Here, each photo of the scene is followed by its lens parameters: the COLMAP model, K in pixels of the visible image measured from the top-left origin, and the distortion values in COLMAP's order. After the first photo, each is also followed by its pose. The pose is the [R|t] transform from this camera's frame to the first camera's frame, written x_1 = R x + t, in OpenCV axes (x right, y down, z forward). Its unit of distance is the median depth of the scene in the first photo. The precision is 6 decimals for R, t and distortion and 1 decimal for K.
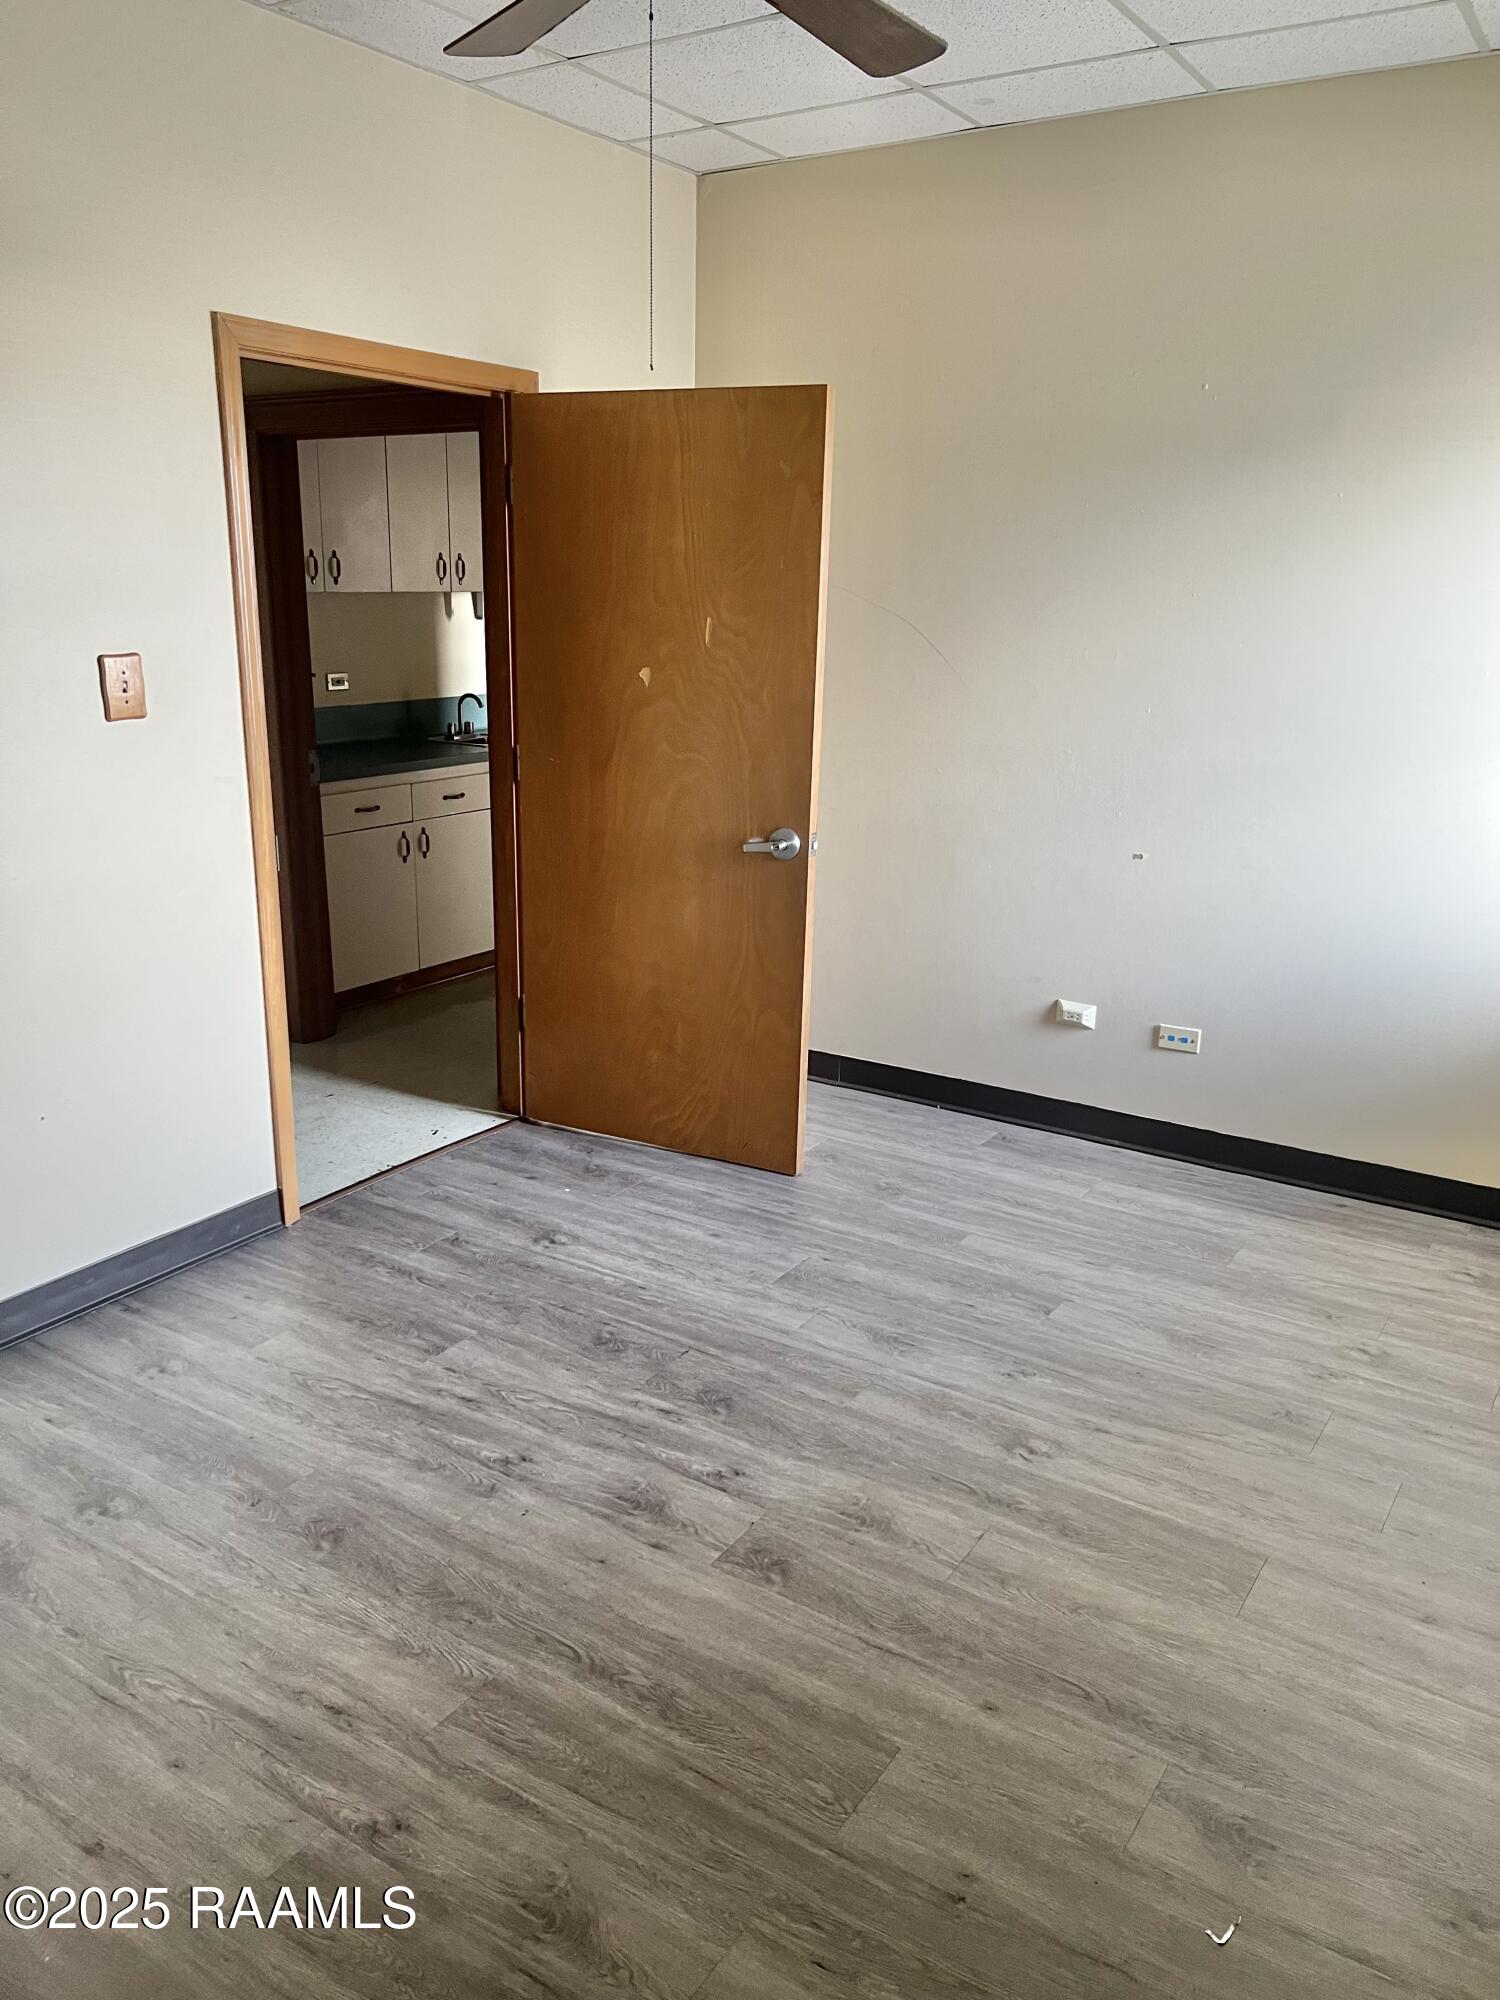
lens RADIAL K [[1518.1, 0, 740.7], [0, 1518.1, 1003.1], [0, 0, 1]] dist [0.064723, -0.045735]
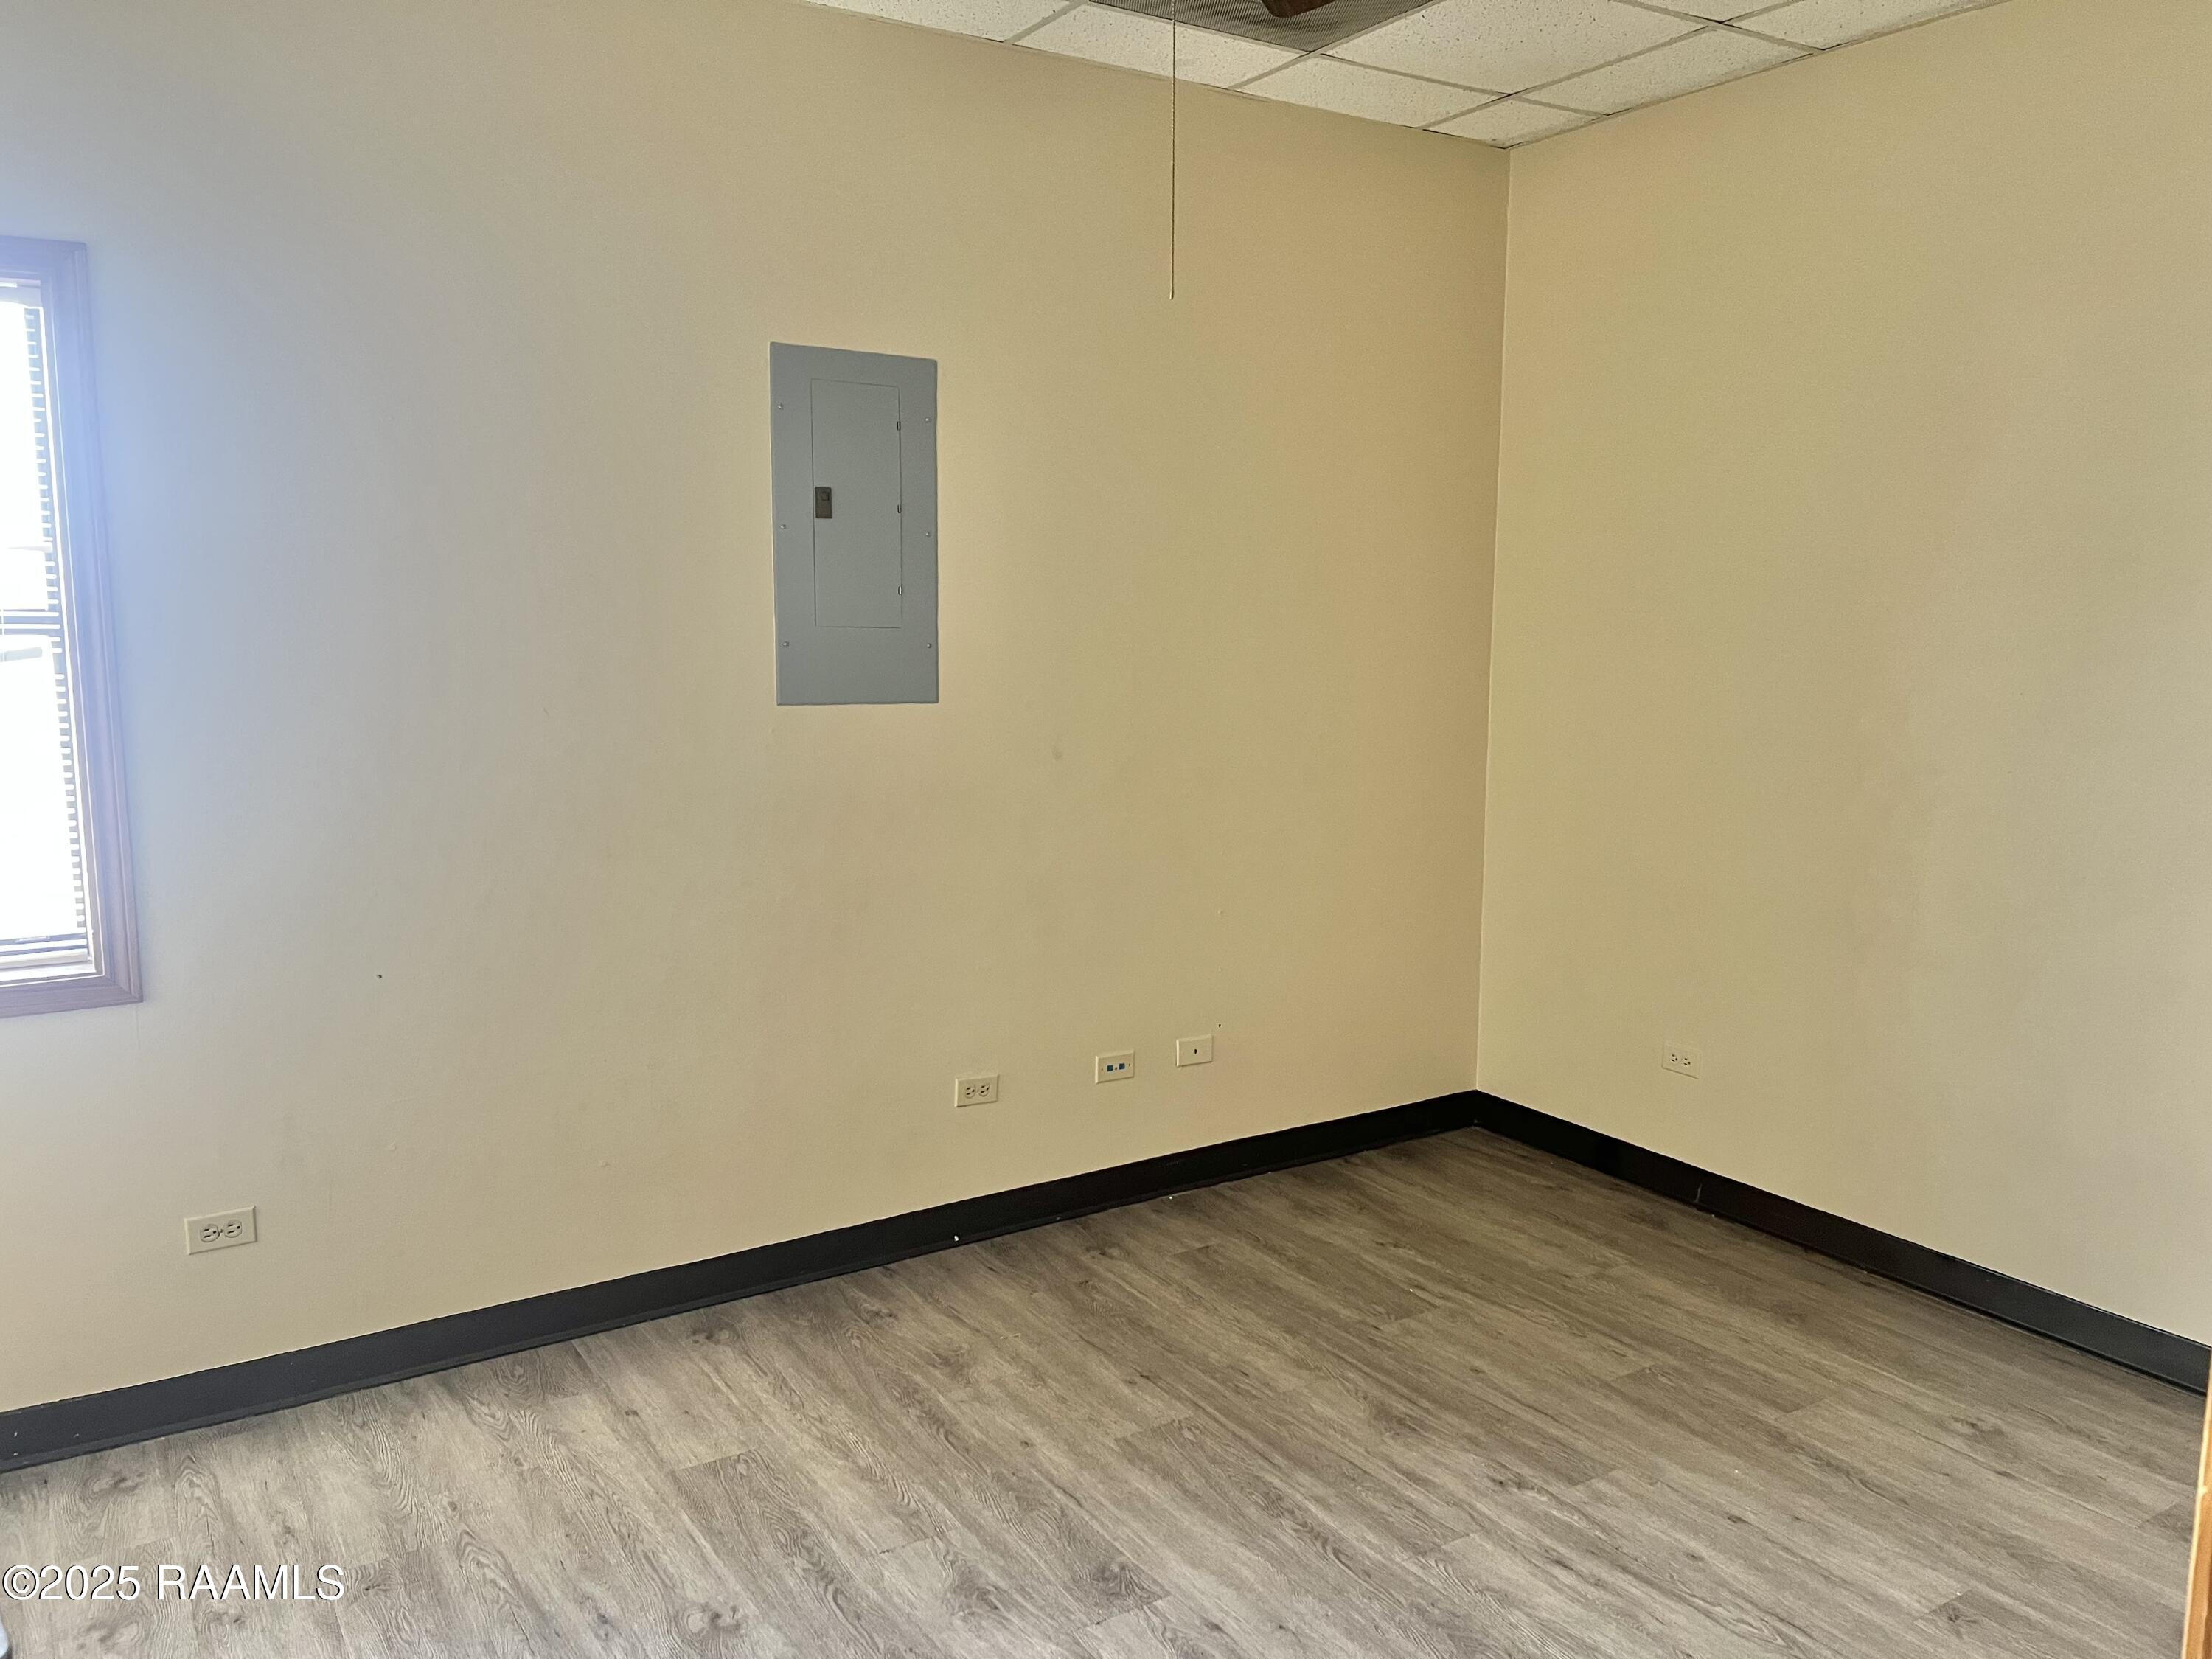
lens RADIAL K [[1679.0, 0, 1106.0], [0, 1679.0, 829.5], [0, 0, 1]] dist [0.064723, -0.045735]
pose [[-0.911018, -0.072984, 0.405858, -0.403208], [0.096589, 0.919066, 0.382085, -0.499956], [-0.400896, 0.387287, -0.830235, 1.852476]]
